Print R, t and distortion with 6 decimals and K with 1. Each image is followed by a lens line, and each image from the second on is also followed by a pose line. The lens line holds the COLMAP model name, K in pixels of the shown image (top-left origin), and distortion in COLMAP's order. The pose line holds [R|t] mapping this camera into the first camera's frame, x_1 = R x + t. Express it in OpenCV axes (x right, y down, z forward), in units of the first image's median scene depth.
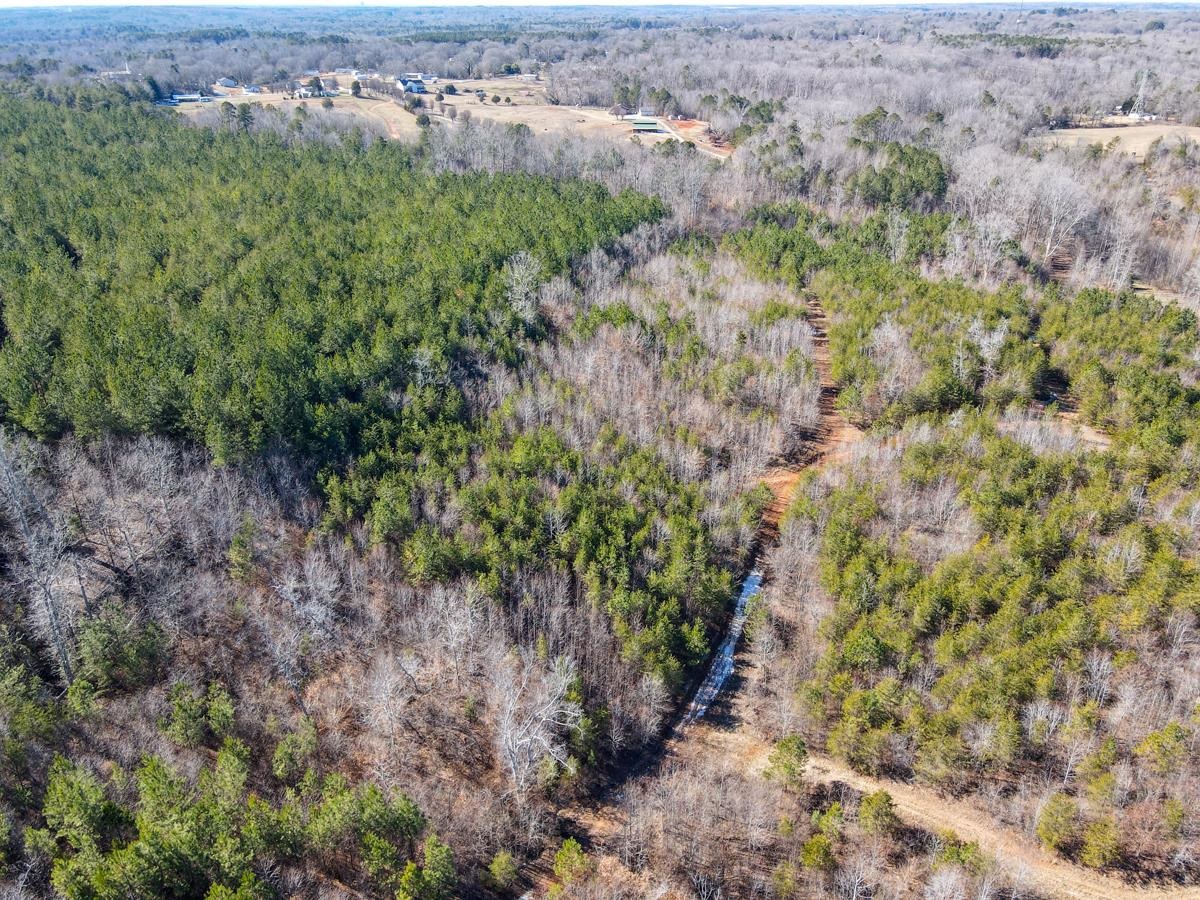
lens RADIAL K [[922.4, 0, 600.0], [0, 922.4, 450.0], [0, 0, 1]] dist [-0.000725, 0.009649]
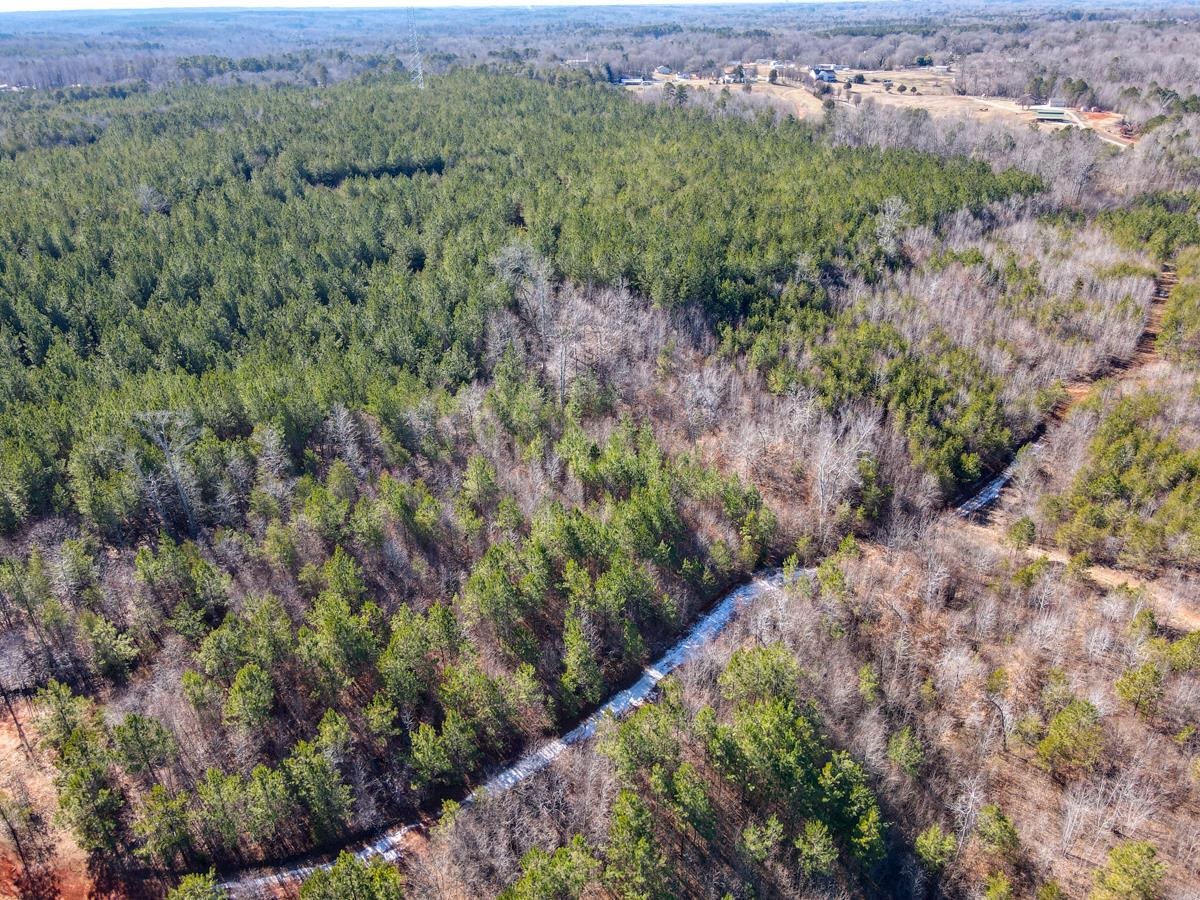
lens RADIAL K [[878.4, 0, 600.0], [0, 878.4, 450.0], [0, 0, 1]] dist [0.001007, 0.024619]
pose [[0.914693, 0.172964, -0.365267, 0.043238], [-0.164701, 0.984869, 0.053923, 0.119836], [0.369067, 0.010837, 0.929340, -0.239021]]
